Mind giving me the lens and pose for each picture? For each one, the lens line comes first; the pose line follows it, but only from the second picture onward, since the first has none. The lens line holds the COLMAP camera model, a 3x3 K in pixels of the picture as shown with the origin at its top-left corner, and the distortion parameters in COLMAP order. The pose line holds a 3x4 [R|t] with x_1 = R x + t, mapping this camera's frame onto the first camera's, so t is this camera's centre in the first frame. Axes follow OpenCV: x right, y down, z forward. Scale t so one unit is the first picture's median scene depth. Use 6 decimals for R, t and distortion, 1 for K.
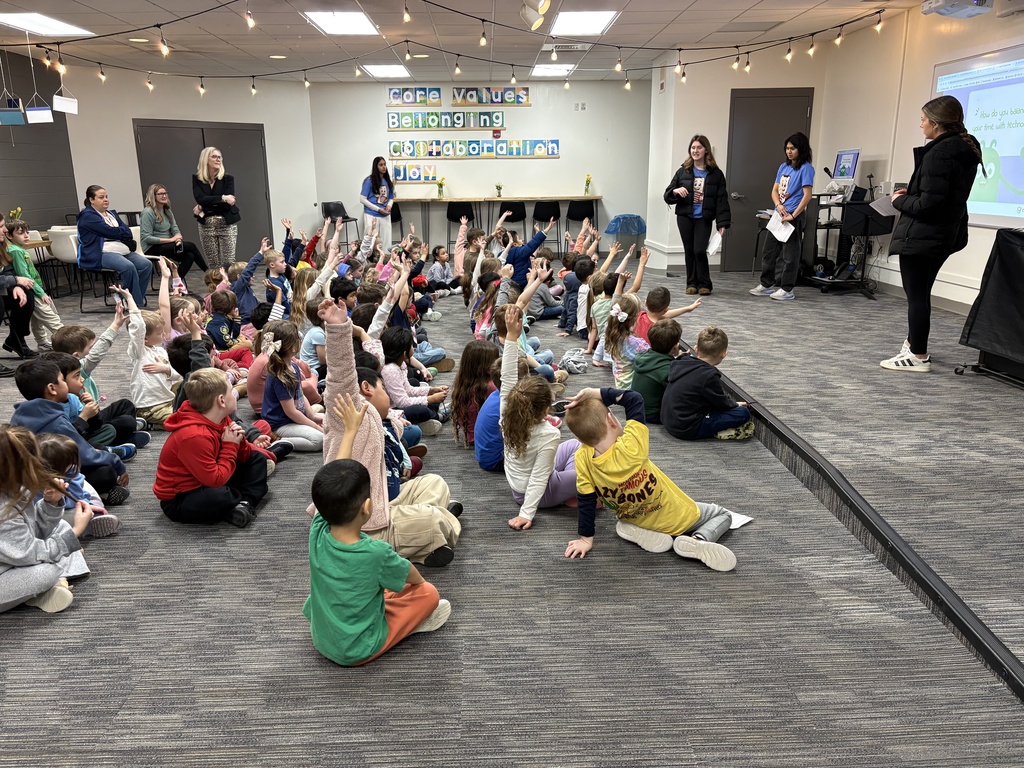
lens RADIAL K [[764.0, 0, 512.0], [0, 764.0, 384.0], [0, 0, 1]] dist [-0.010226, 0.037516]
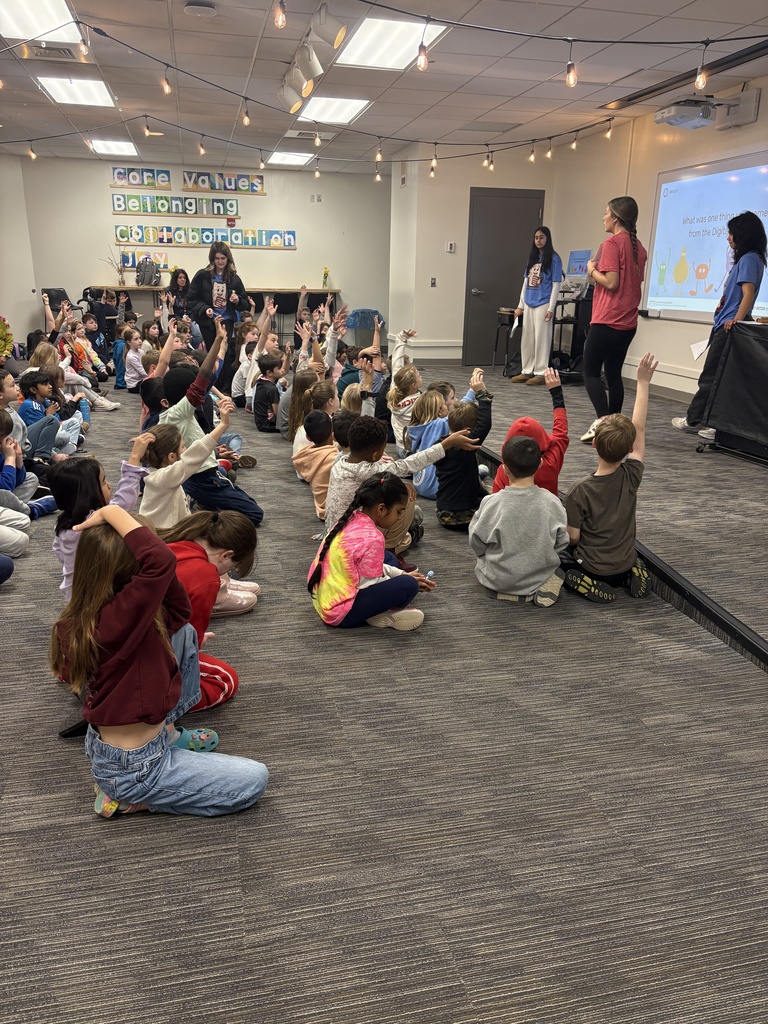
lens RADIAL K [[764.0, 0, 384.0], [0, 764.0, 512.0], [0, 0, 1]] dist [-0.010226, 0.037516]
pose [[0.979382, -0.031538, 0.199540, -0.112021], [0.024198, 0.998941, 0.039122, 0.023547], [-0.200562, -0.033487, 0.979108, -0.009610]]
